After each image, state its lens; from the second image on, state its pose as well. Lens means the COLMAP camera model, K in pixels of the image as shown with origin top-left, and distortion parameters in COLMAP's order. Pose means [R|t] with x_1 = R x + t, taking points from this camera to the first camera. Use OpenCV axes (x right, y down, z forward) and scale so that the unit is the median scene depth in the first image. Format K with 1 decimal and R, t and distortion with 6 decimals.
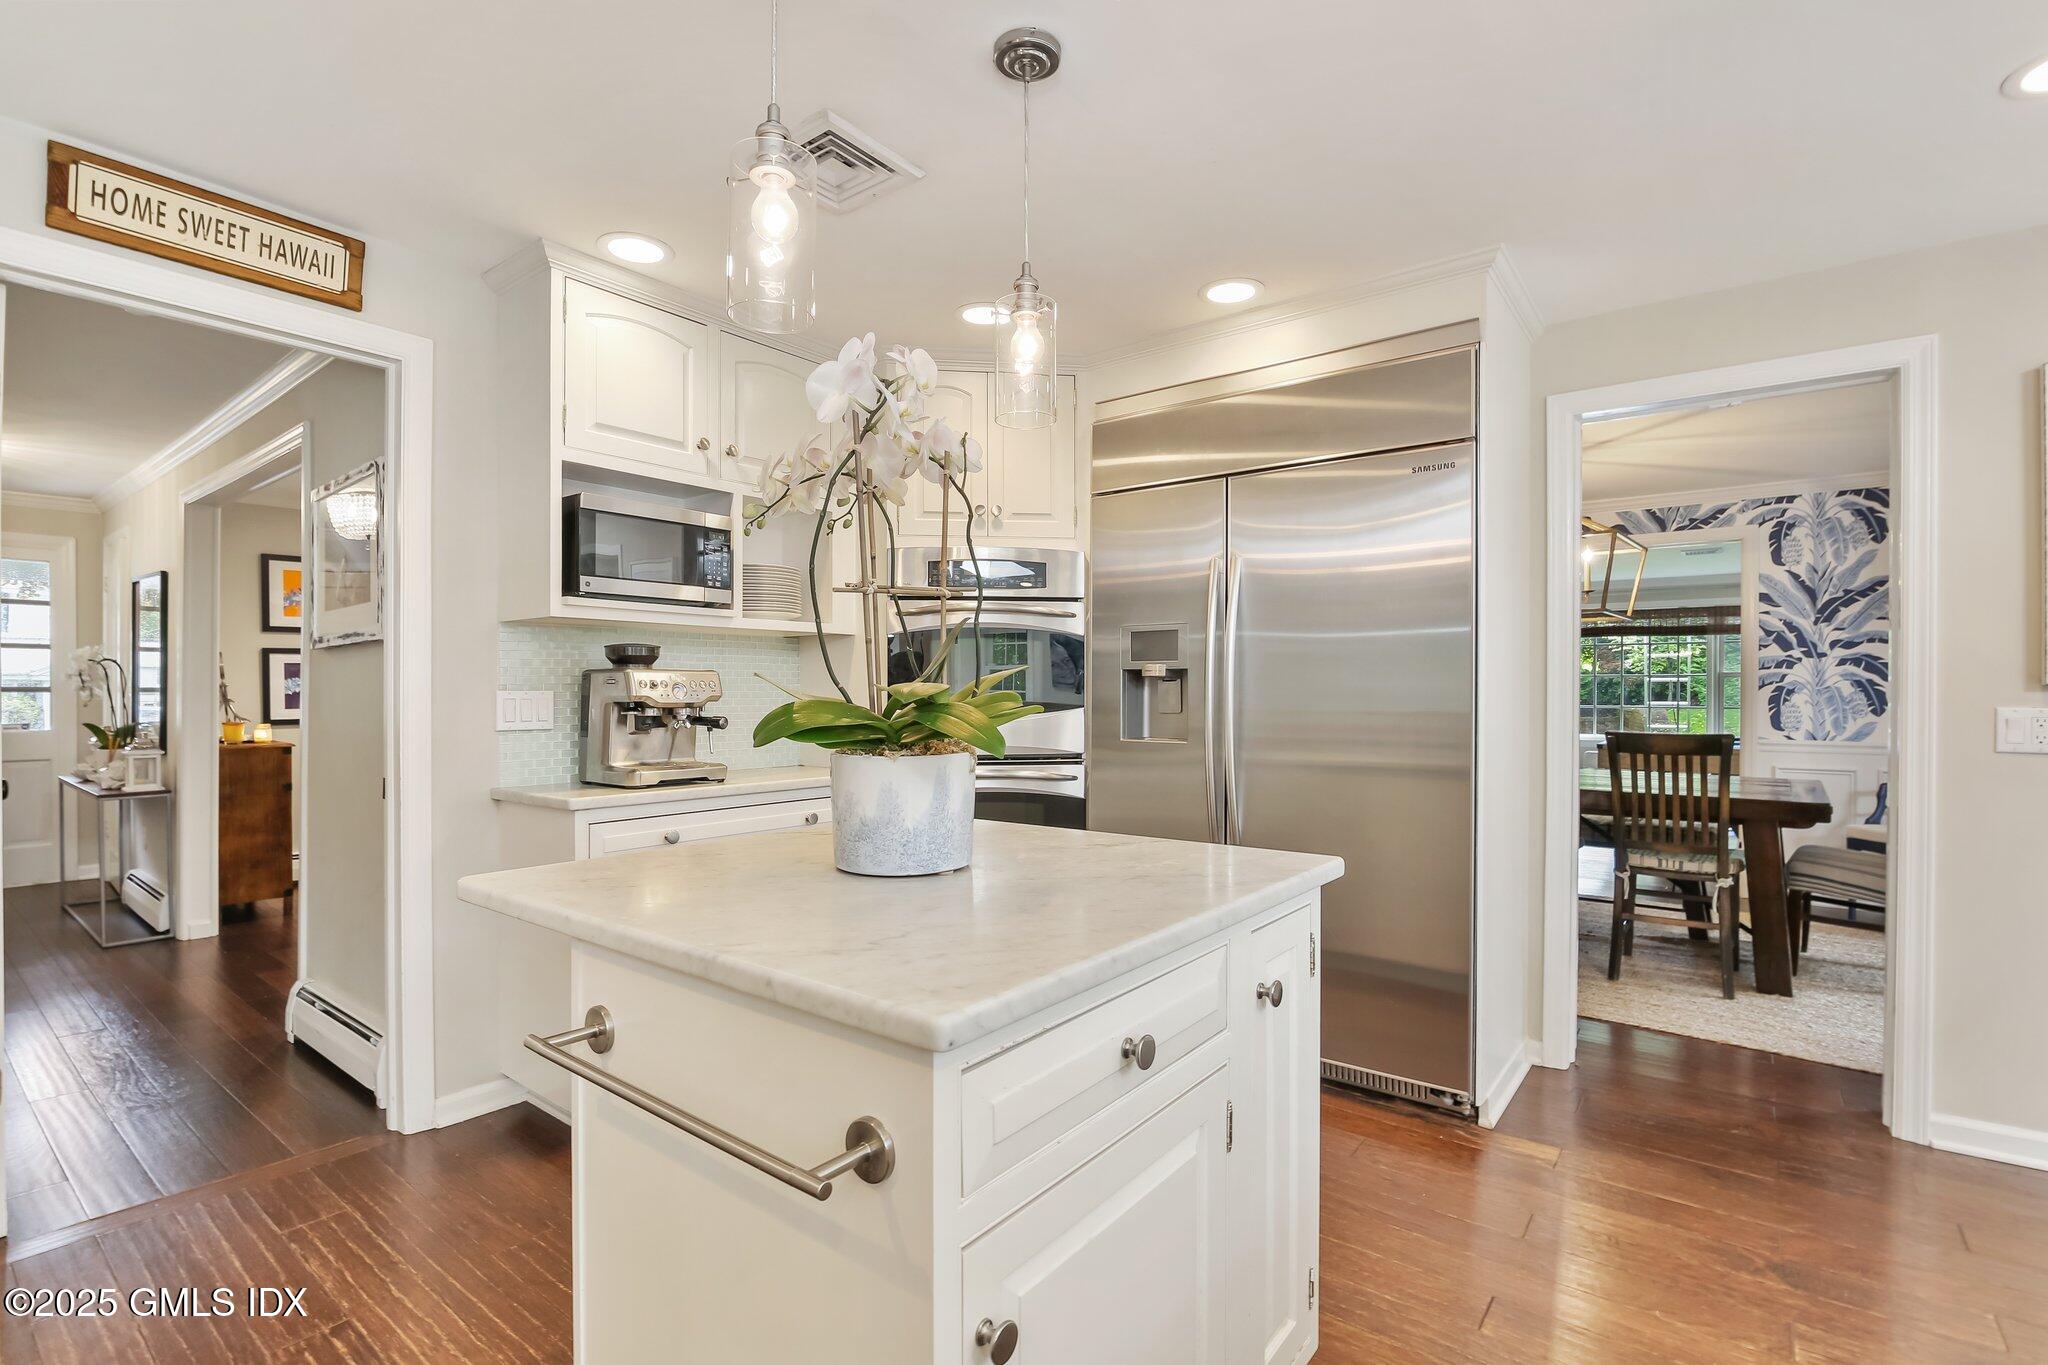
lens RADIAL K [[942.3, 0, 1007.9], [0, 942.3, 689.4], [0, 0, 1]] dist [-0.018906, 0.002167]
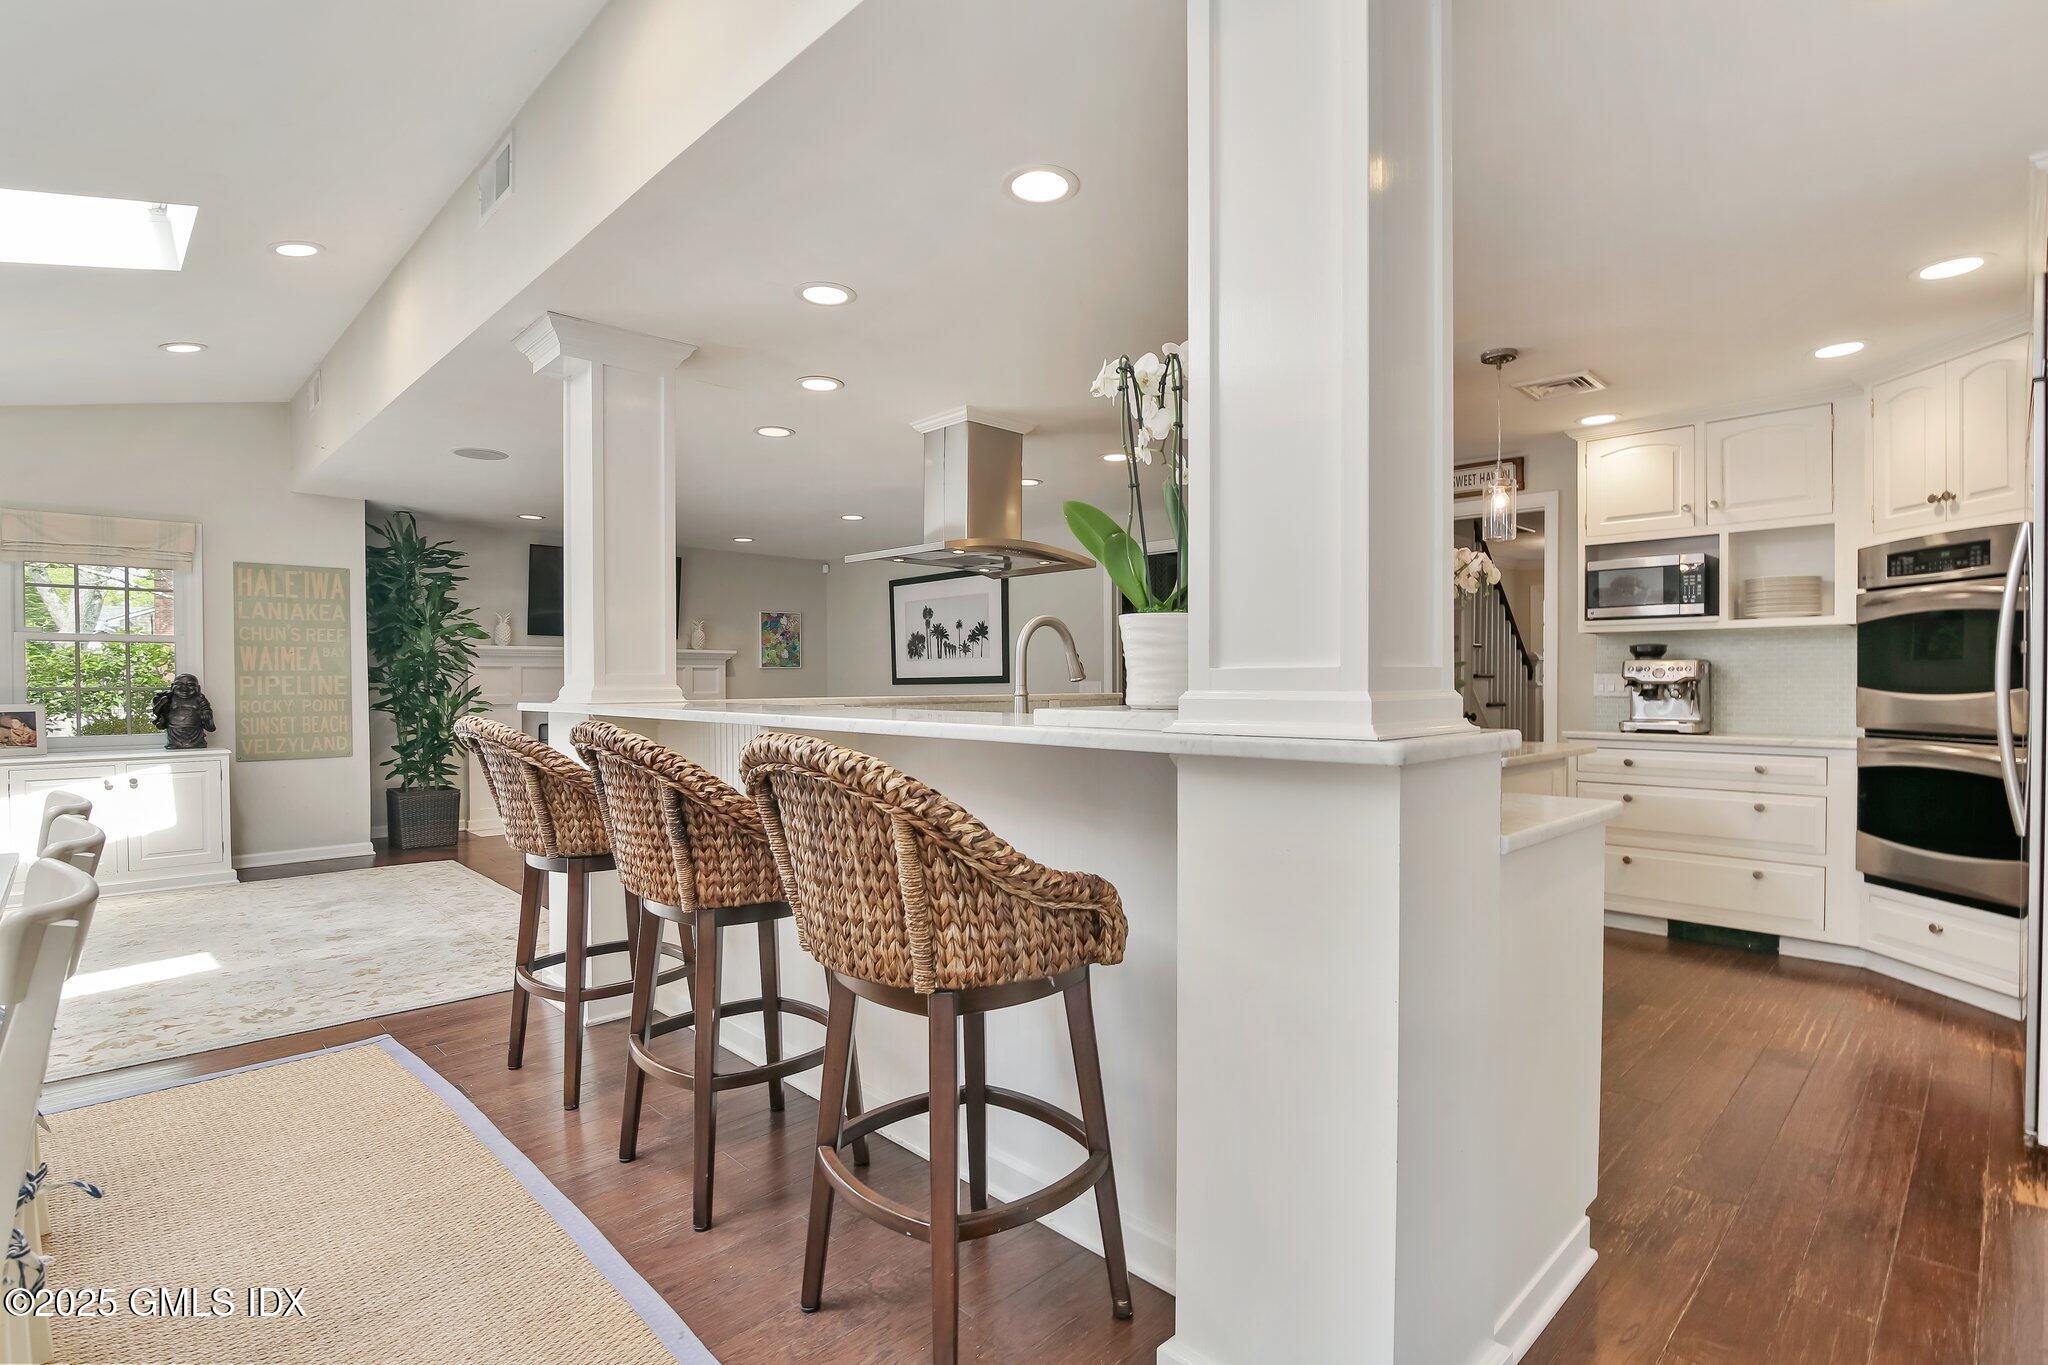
lens RADIAL K [[983.2, 0, 1028.2], [0, 983.2, 692.0], [0, 0, 1]] dist [-0.008810, -0.000799]
pose [[-0.128104, 0.008922, -0.991721, 1.432076], [0.002150, 0.999960, 0.008718, 0.016457], [0.991758, -0.001016, -0.128118, 0.170574]]
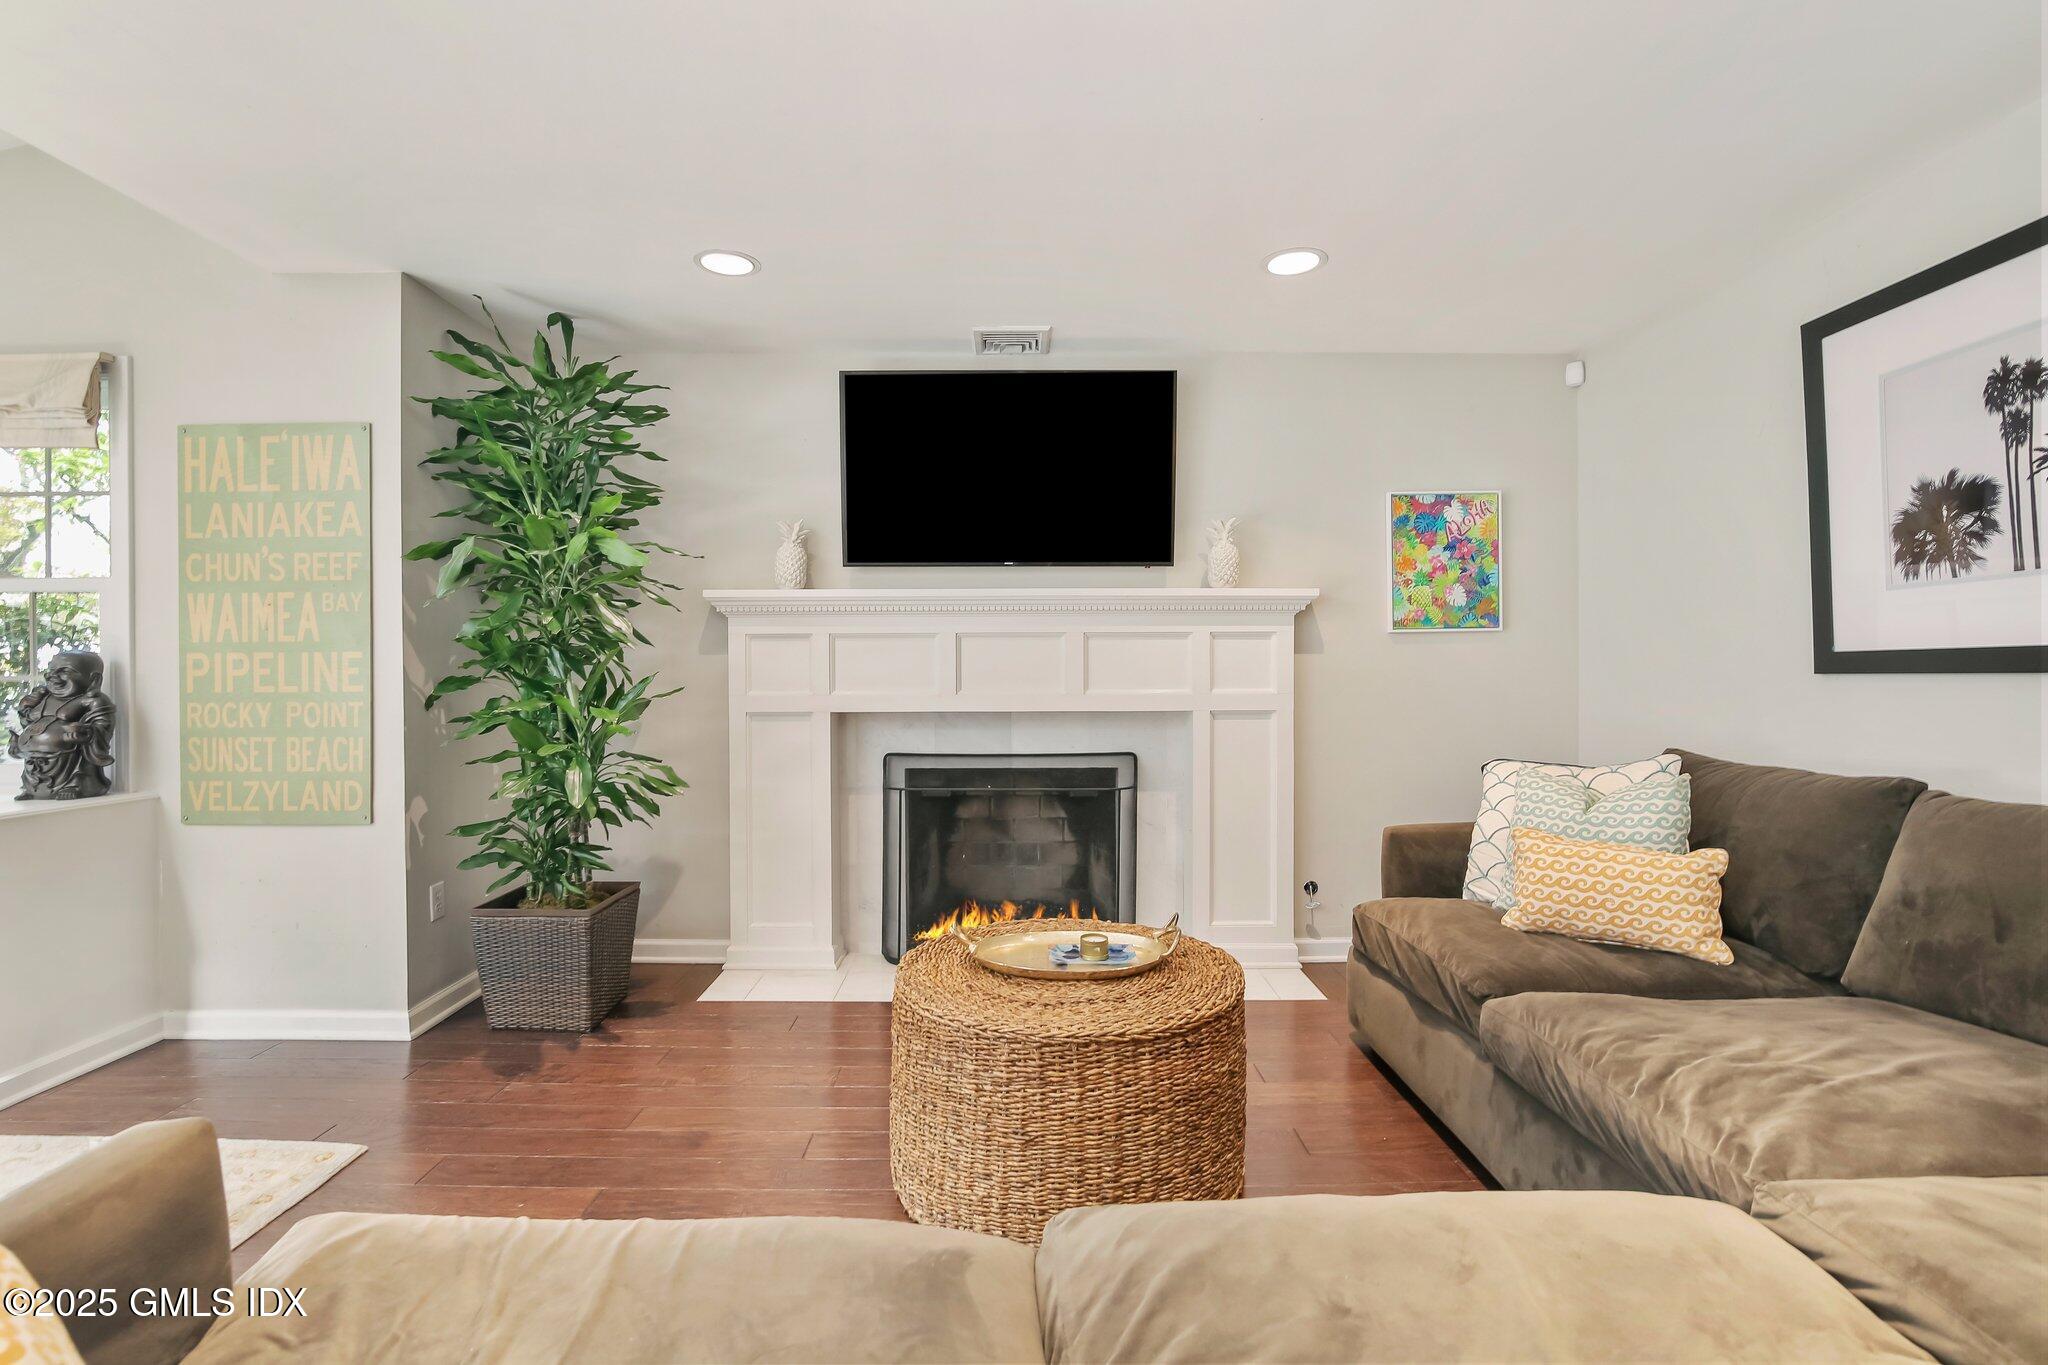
lens RADIAL K [[942.3, 0, 1014.7], [0, 942.3, 675.8], [0, 0, 1]] dist [-0.018906, 0.002167]
pose [[-0.785333, 0.004172, -0.619059, -0.621689], [0.001001, 0.999985, 0.005470, 0.016208], [0.619073, 0.003676, -0.785325, -0.481915]]
